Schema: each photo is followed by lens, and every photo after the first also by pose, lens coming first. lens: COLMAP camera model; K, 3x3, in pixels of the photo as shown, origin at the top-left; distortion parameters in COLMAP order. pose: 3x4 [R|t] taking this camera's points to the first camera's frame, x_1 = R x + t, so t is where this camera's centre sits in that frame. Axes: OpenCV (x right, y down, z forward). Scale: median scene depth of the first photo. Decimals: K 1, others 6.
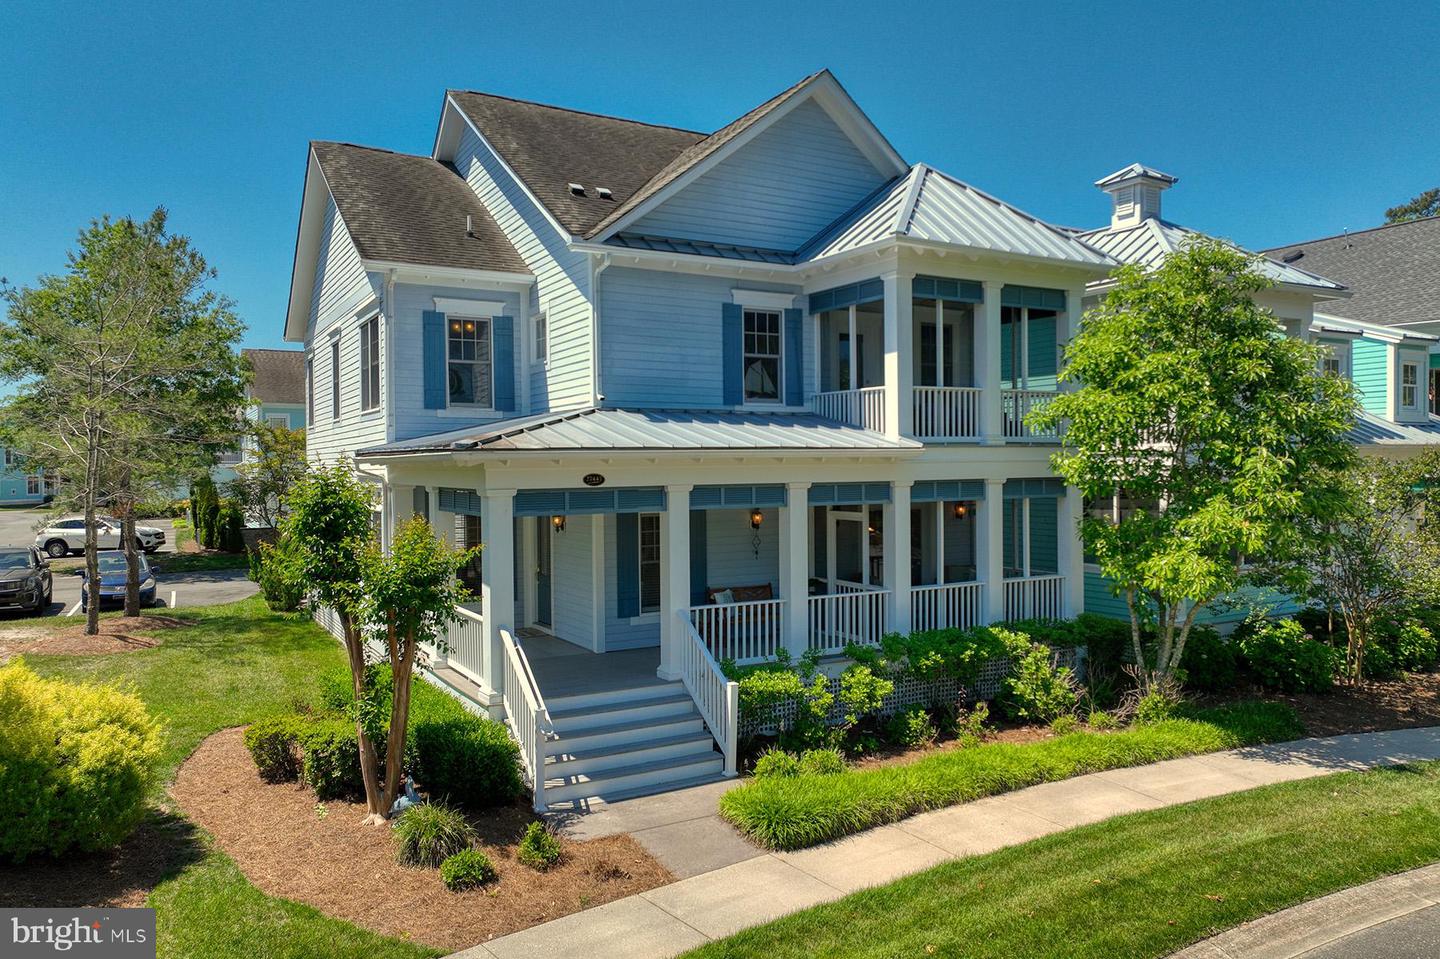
lens RADIAL K [[1008.5, 0, 723.8], [0, 1008.5, 478.0], [0, 0, 1]] dist [0.003967, -0.003476]
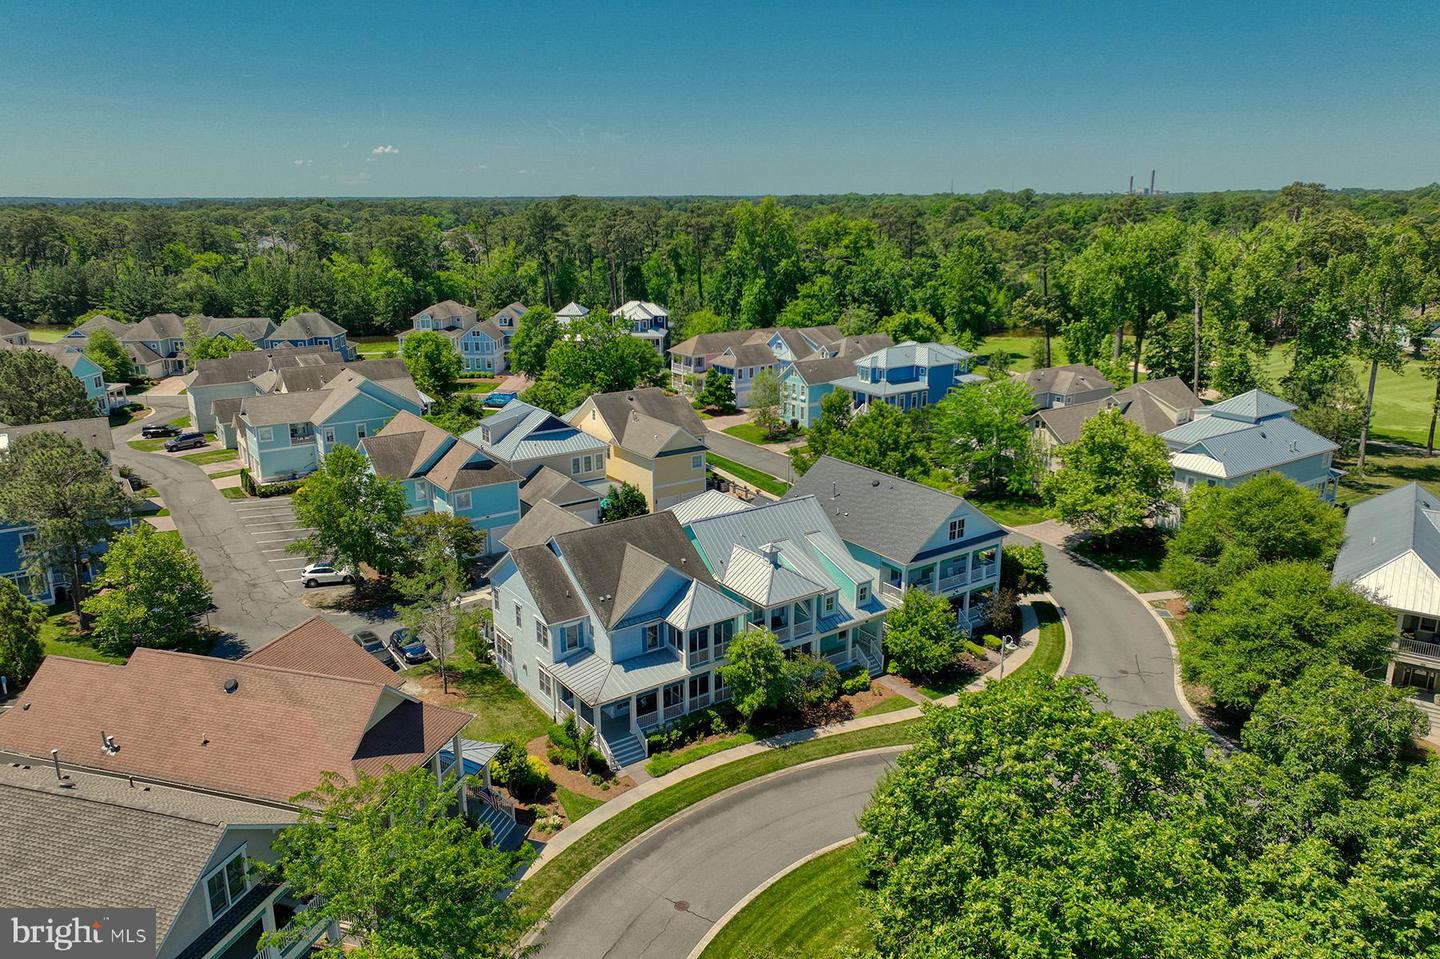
lens RADIAL K [[1008.5, 0, 720.5], [0, 1008.5, 480.1], [0, 0, 1]] dist [0.003967, -0.003476]
pose [[0.995503, -0.018850, 0.092837, -0.058710], [-0.005868, 0.965851, 0.259031, -2.055429], [-0.094549, -0.258411, 0.961397, -3.069434]]
